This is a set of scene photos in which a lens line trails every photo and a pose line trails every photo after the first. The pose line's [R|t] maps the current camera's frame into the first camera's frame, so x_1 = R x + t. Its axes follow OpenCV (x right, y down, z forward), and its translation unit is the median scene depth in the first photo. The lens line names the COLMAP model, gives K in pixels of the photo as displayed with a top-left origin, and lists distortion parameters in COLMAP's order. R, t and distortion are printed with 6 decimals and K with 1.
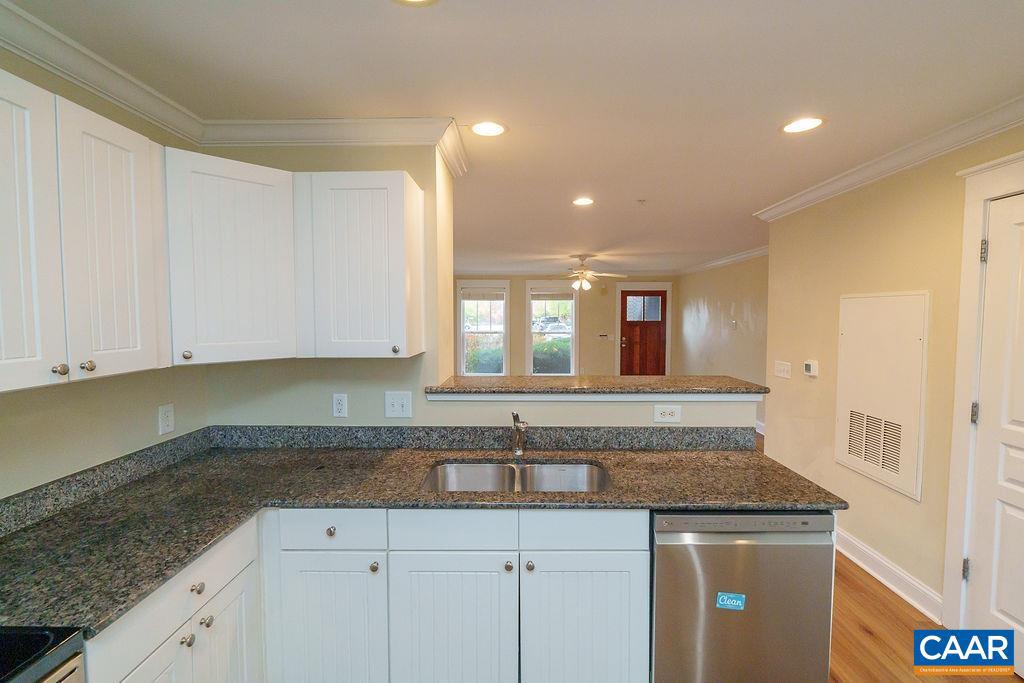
lens RADIAL K [[468.8, 0, 514.2], [0, 468.8, 334.8], [0, 0, 1]] dist [0.003386, 0.000827]
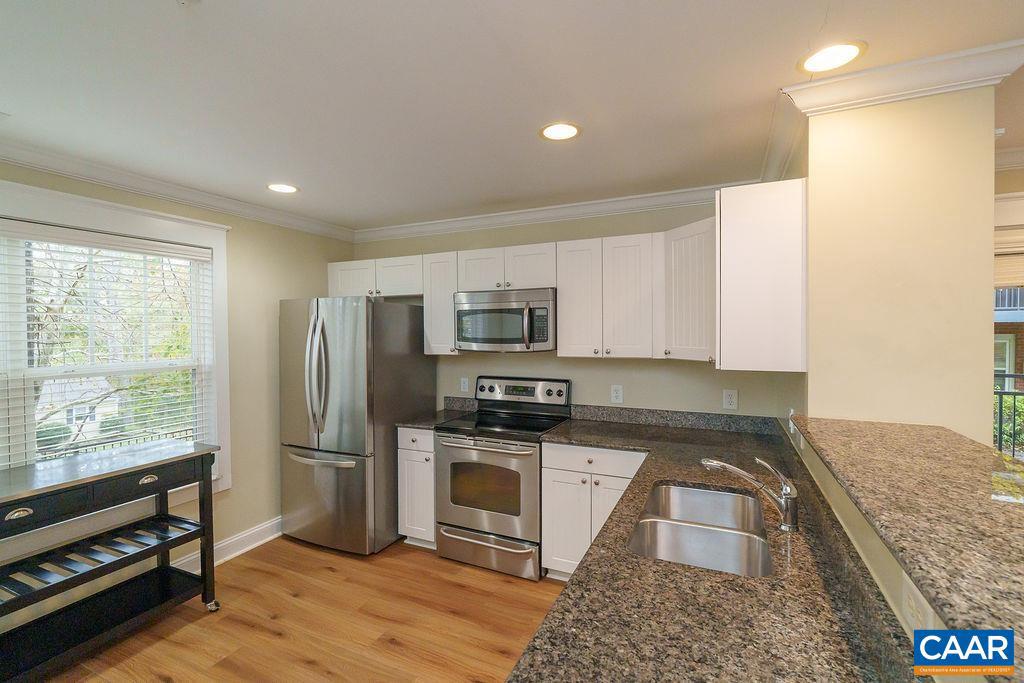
lens RADIAL K [[468.8, 0, 514.2], [0, 468.8, 334.8], [0, 0, 1]] dist [0.003386, 0.000827]
pose [[-0.405634, 0.008855, -0.913993, 0.792595], [-0.037162, 0.998966, 0.026171, -0.032440], [0.913280, 0.044582, -0.404886, 0.896957]]
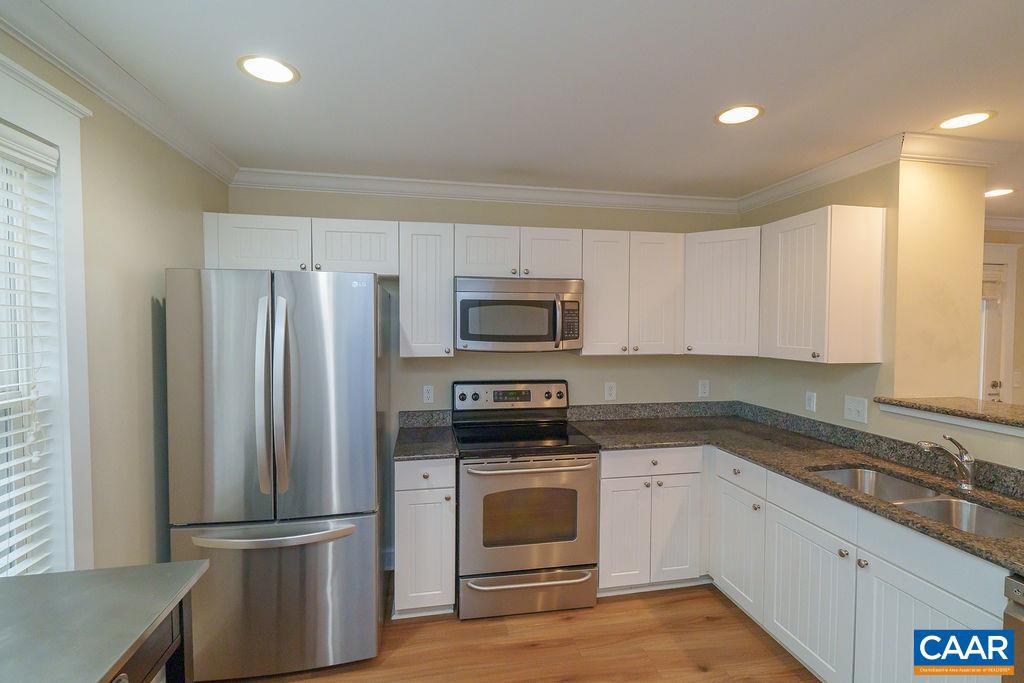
lens RADIAL K [[468.8, 0, 514.2], [0, 468.8, 334.8], [0, 0, 1]] dist [0.003386, 0.000827]
pose [[0.217851, 0.026001, -0.975636, 0.664109], [-0.049426, 0.998656, 0.015578, -0.001958], [0.974730, 0.044828, 0.218843, -0.019041]]
